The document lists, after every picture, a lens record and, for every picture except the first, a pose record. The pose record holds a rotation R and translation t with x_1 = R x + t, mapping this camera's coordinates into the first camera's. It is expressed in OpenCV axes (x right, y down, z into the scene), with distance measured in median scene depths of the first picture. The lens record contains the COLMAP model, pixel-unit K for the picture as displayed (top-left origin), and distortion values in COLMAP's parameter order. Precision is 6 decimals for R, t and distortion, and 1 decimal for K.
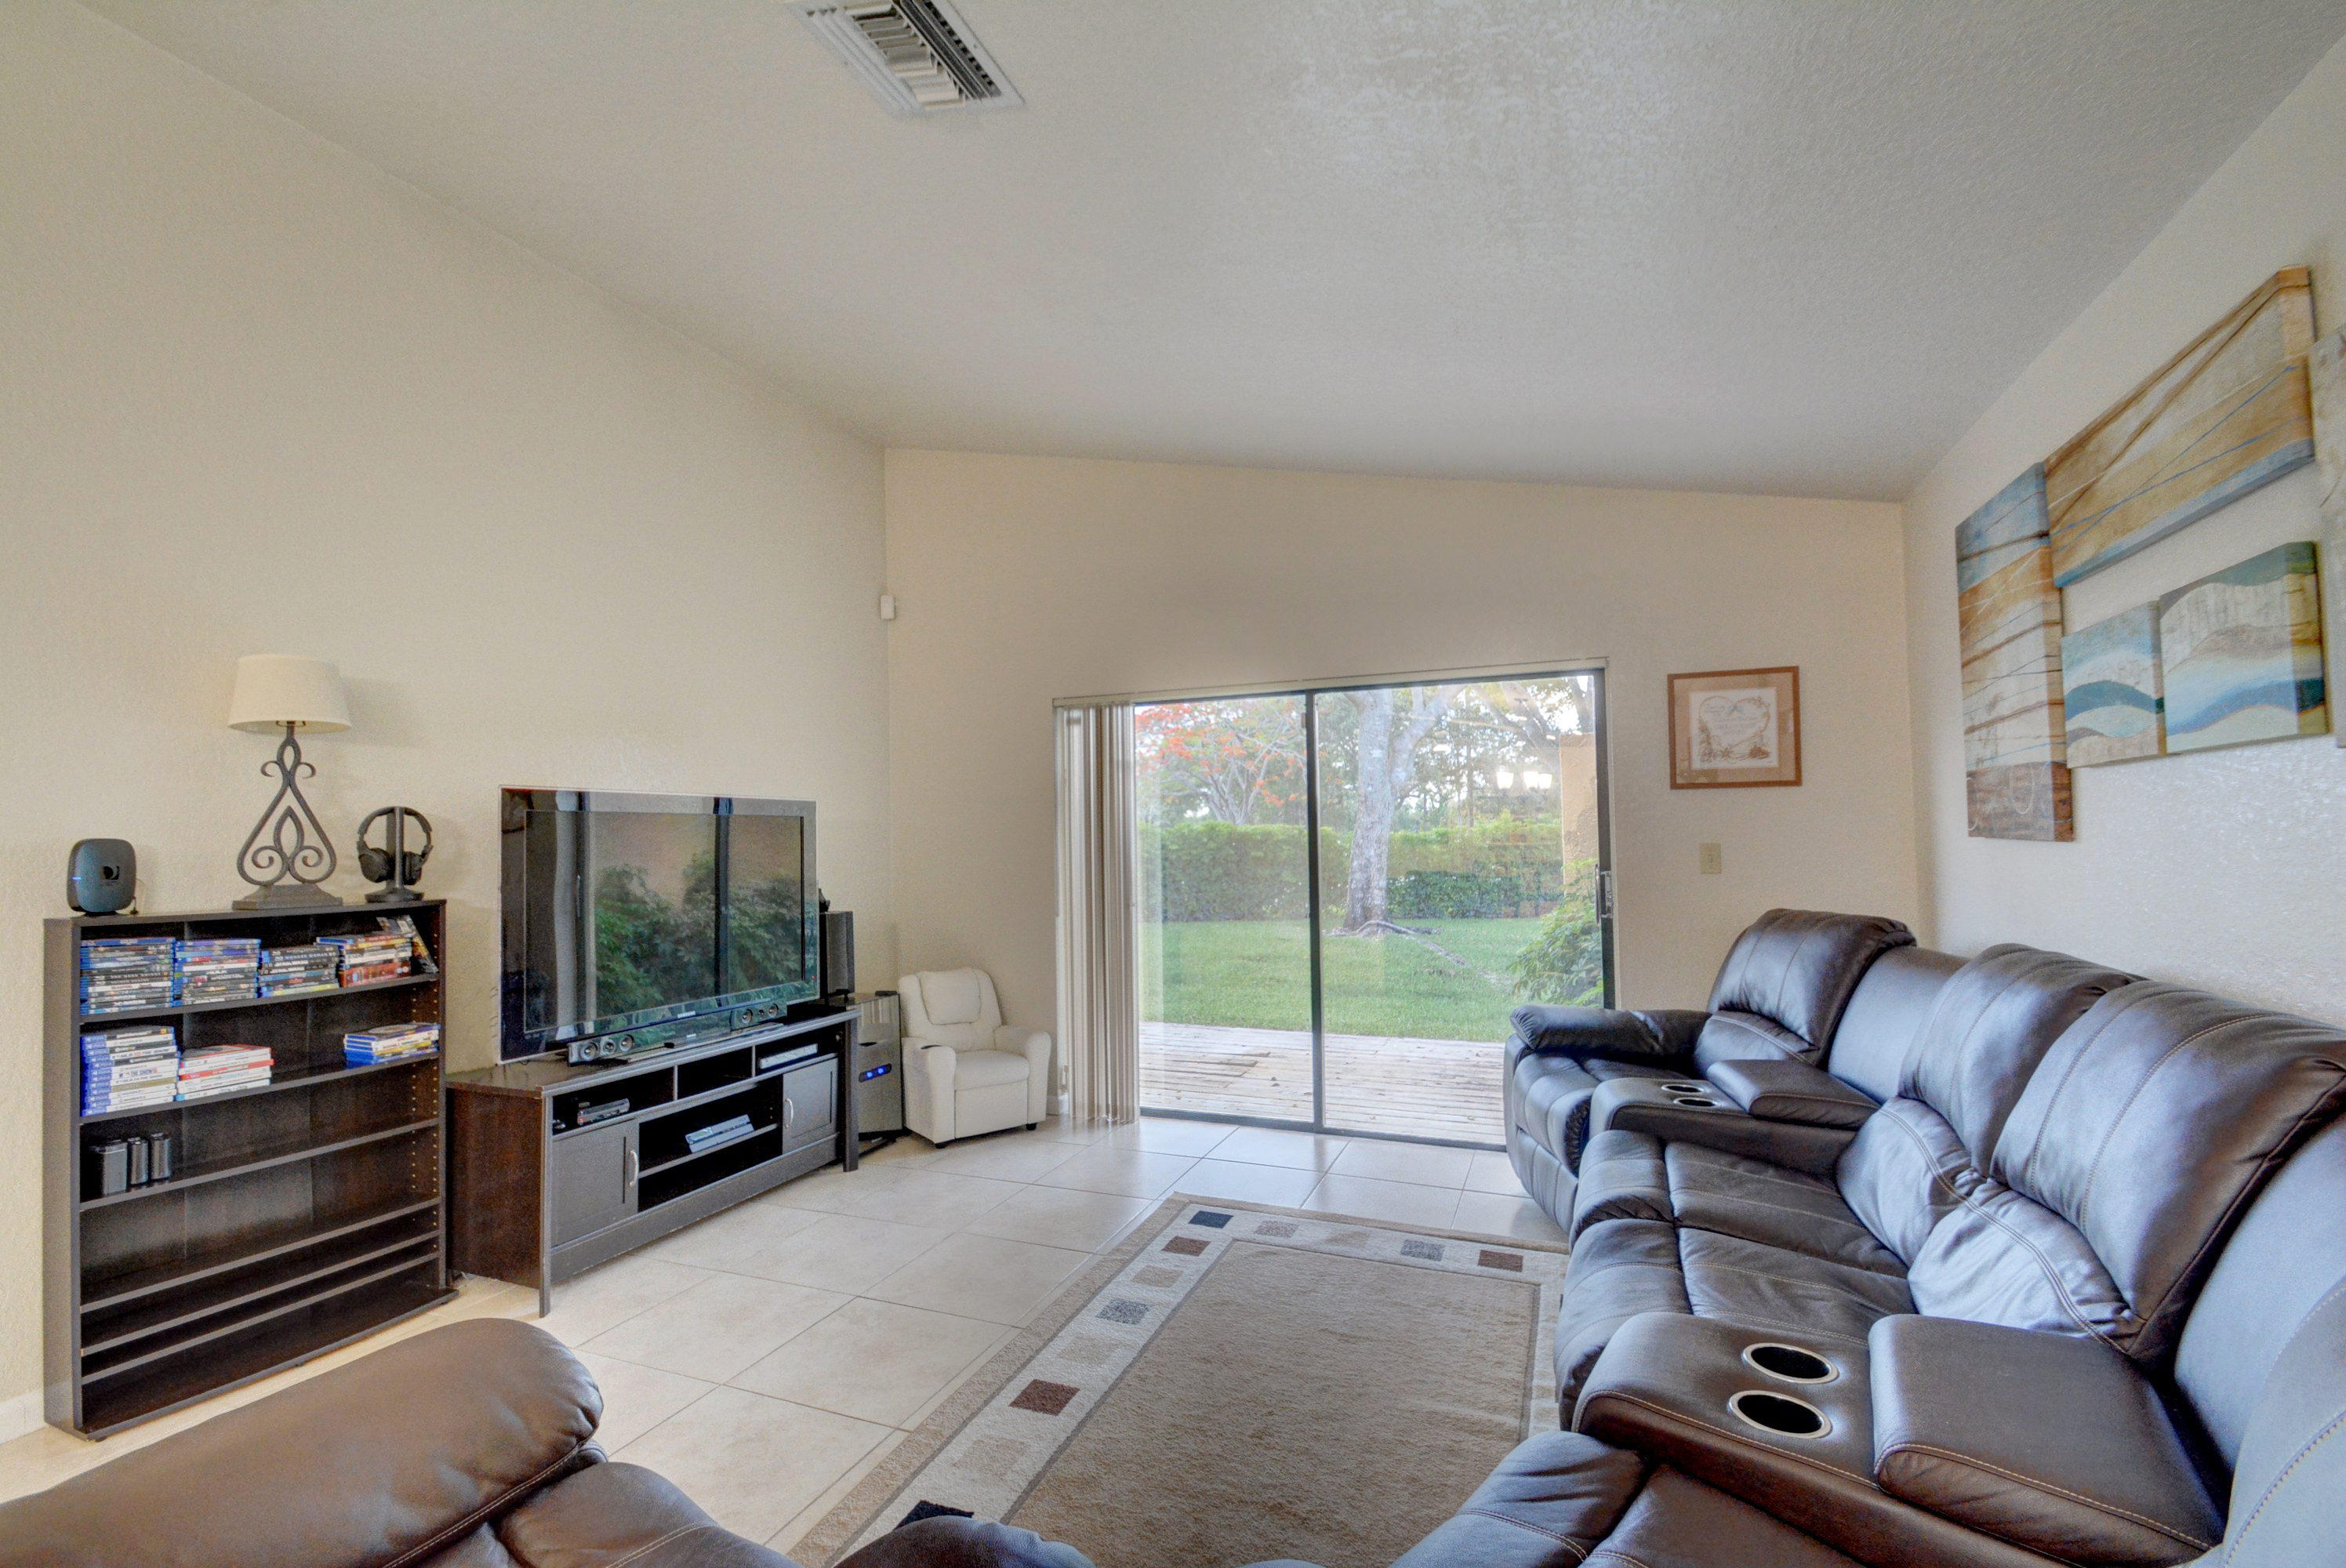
lens RADIAL K [[1028.8, 0, 1154.4], [0, 1028.8, 805.8], [0, 0, 1]] dist [0.019811, -0.017282]
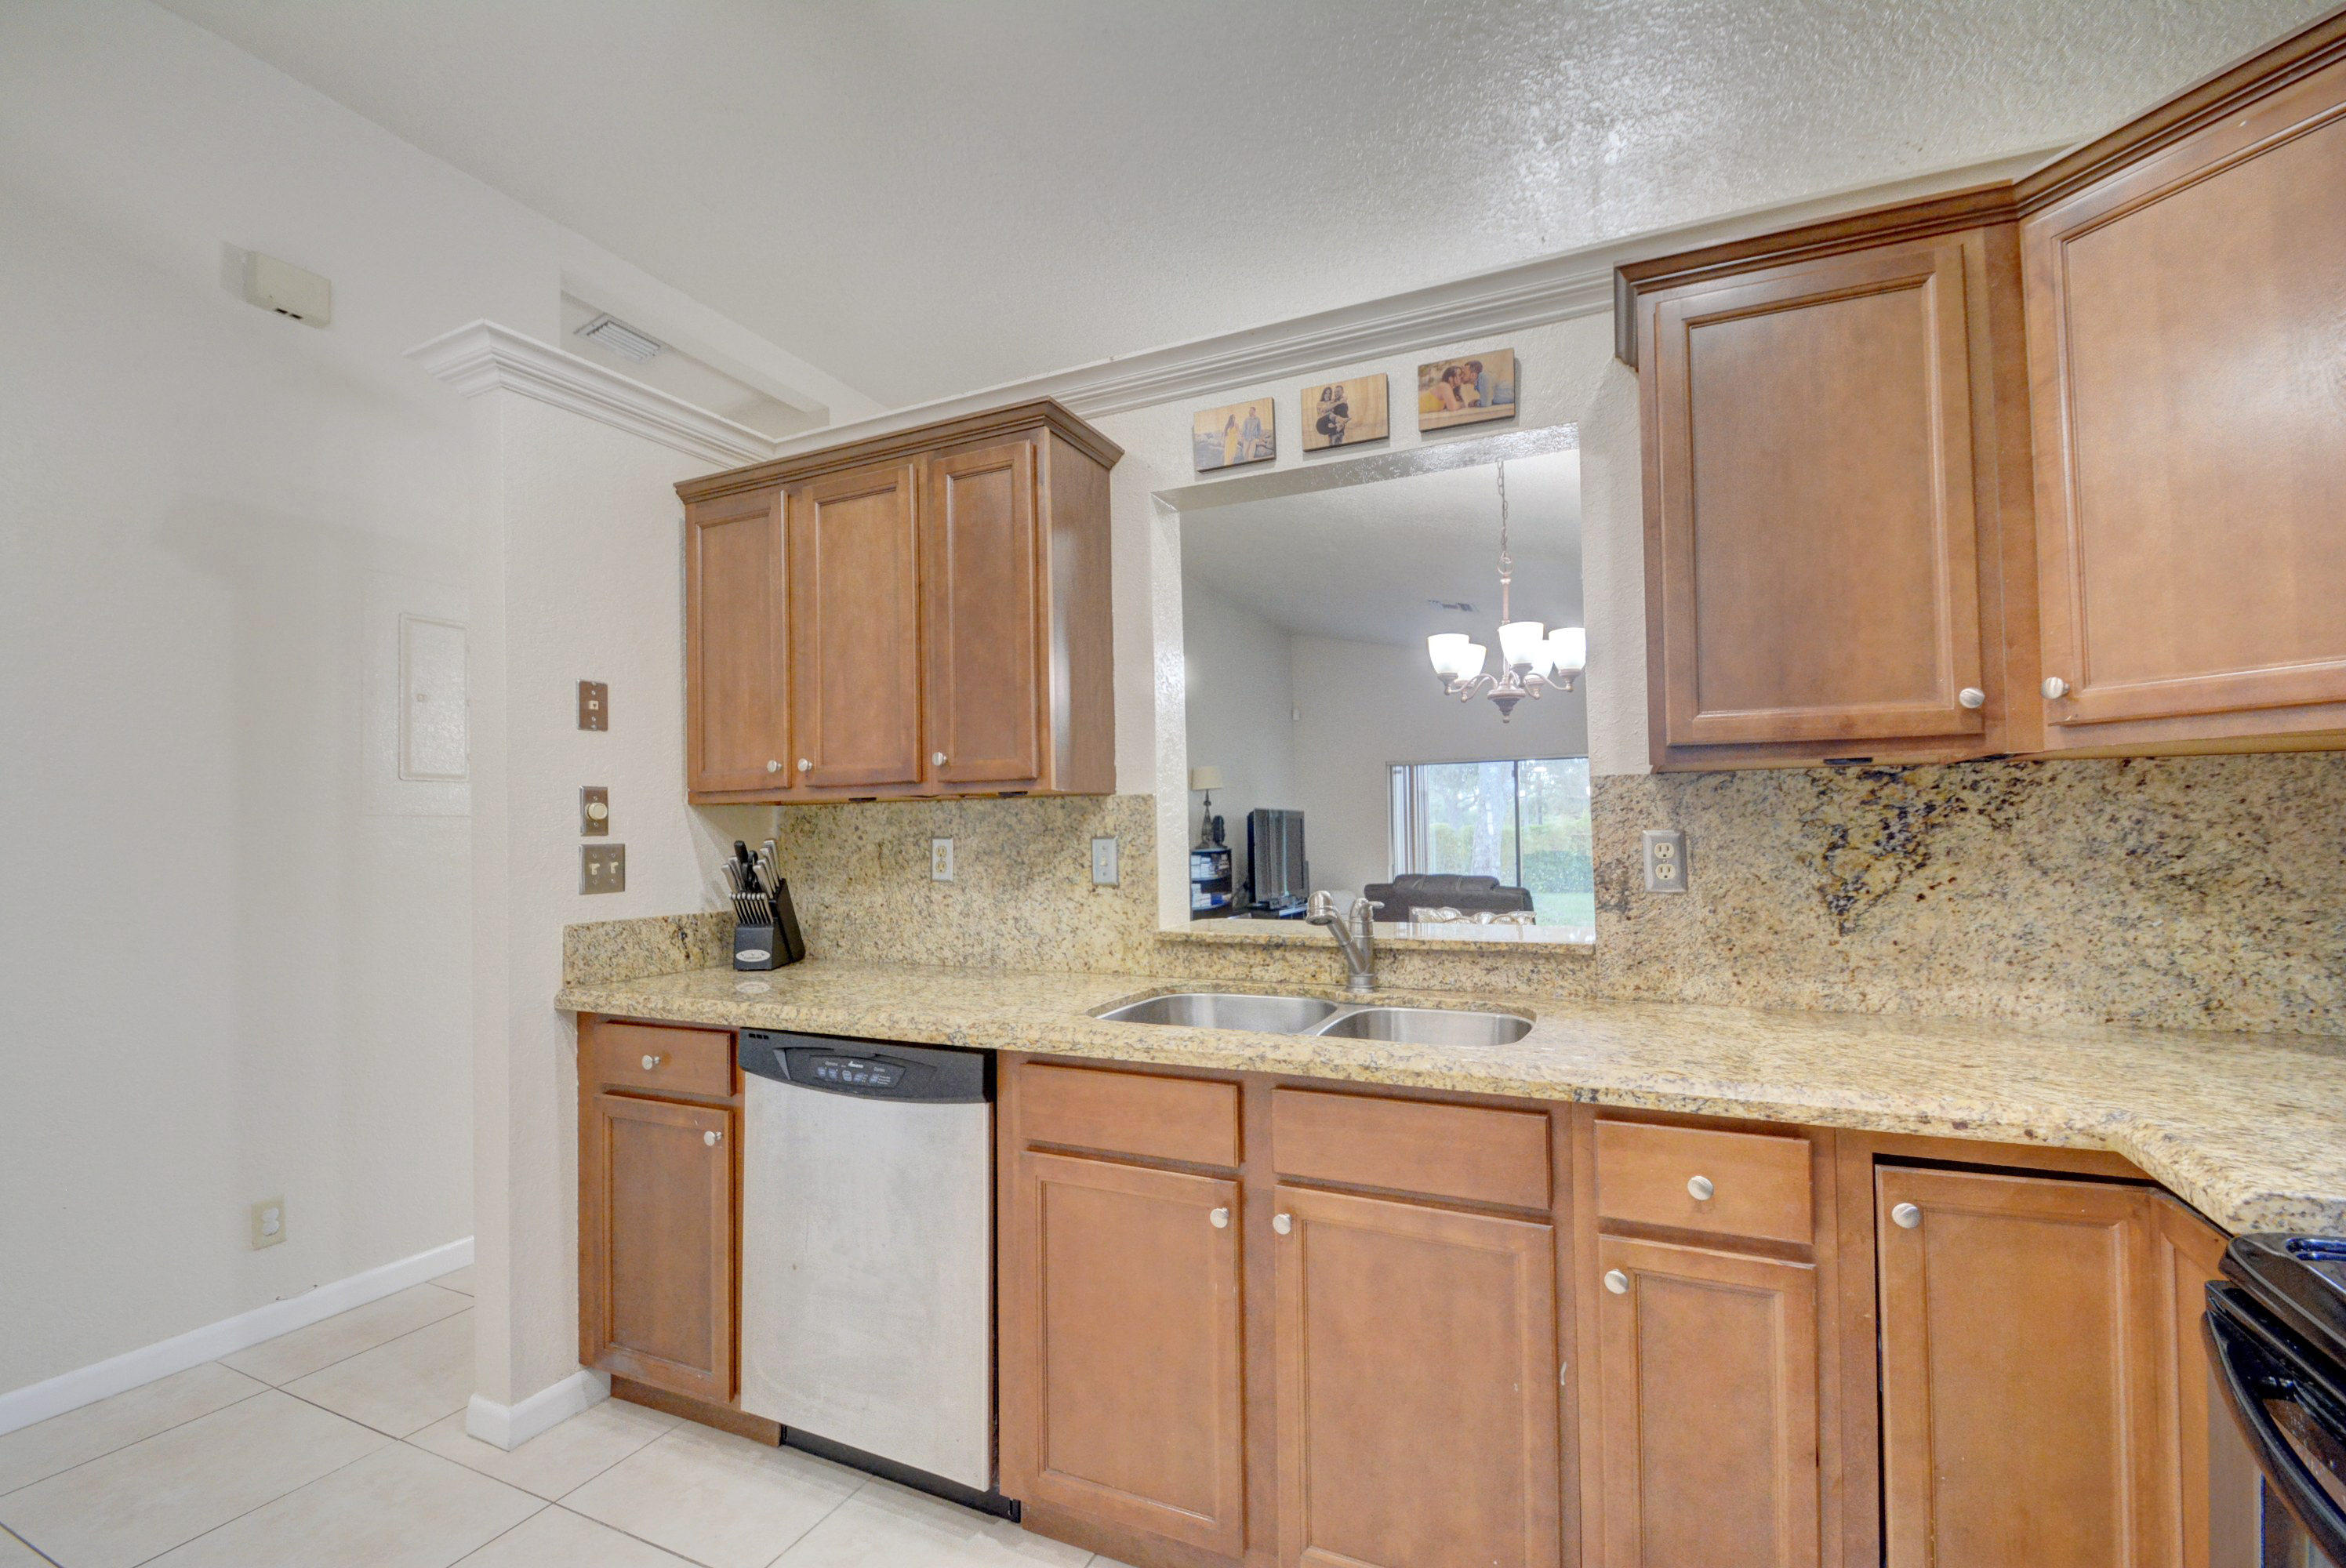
lens RADIAL K [[1039.9, 0, 1151.3], [0, 1039.9, 805.1], [0, 0, 1]] dist [0.019126, -0.020445]
pose [[0.998137, -0.000142, -0.061017, -0.807419], [0.000357, 0.999994, 0.003517, -0.040584], [0.061016, -0.003533, 0.998131, -2.028132]]
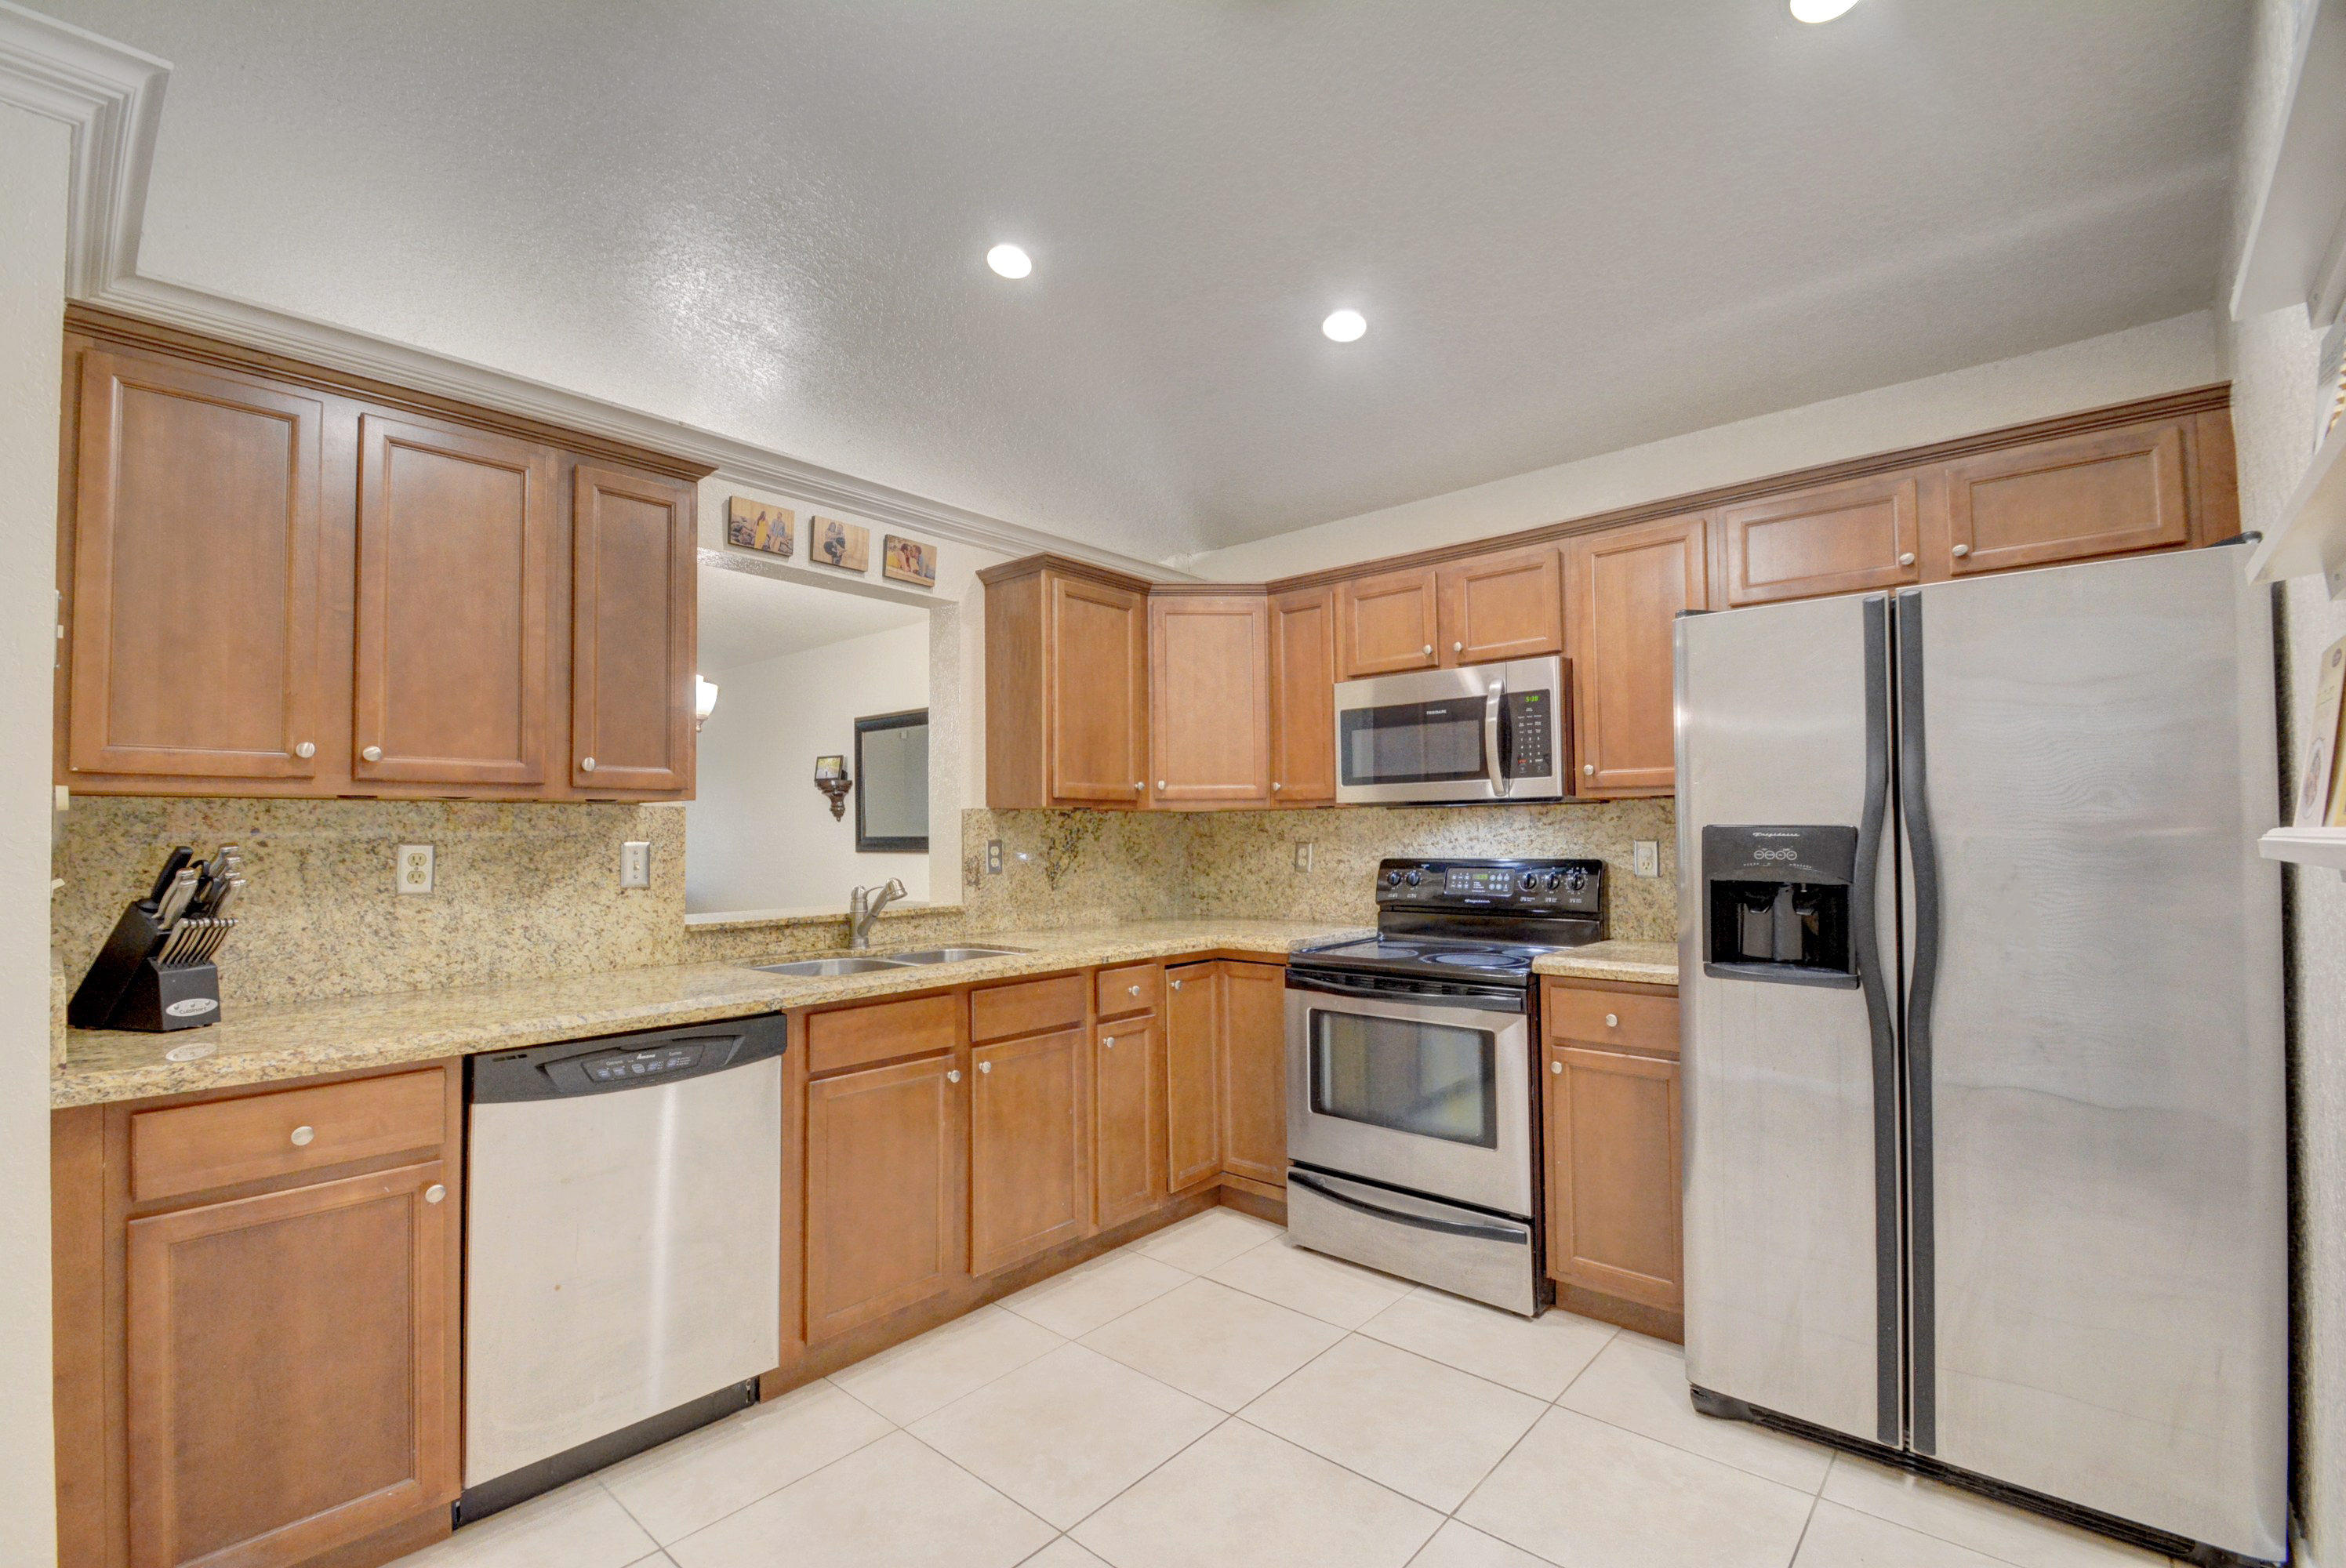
lens RADIAL K [[1039.9, 0, 1151.3], [0, 1039.9, 805.1], [0, 0, 1]] dist [0.019126, -0.020445]
pose [[0.334837, 0.040781, 0.941393, -1.678658], [-0.025657, 0.999087, -0.034155, -0.024502], [-0.941927, -0.012717, 0.335578, -1.918608]]
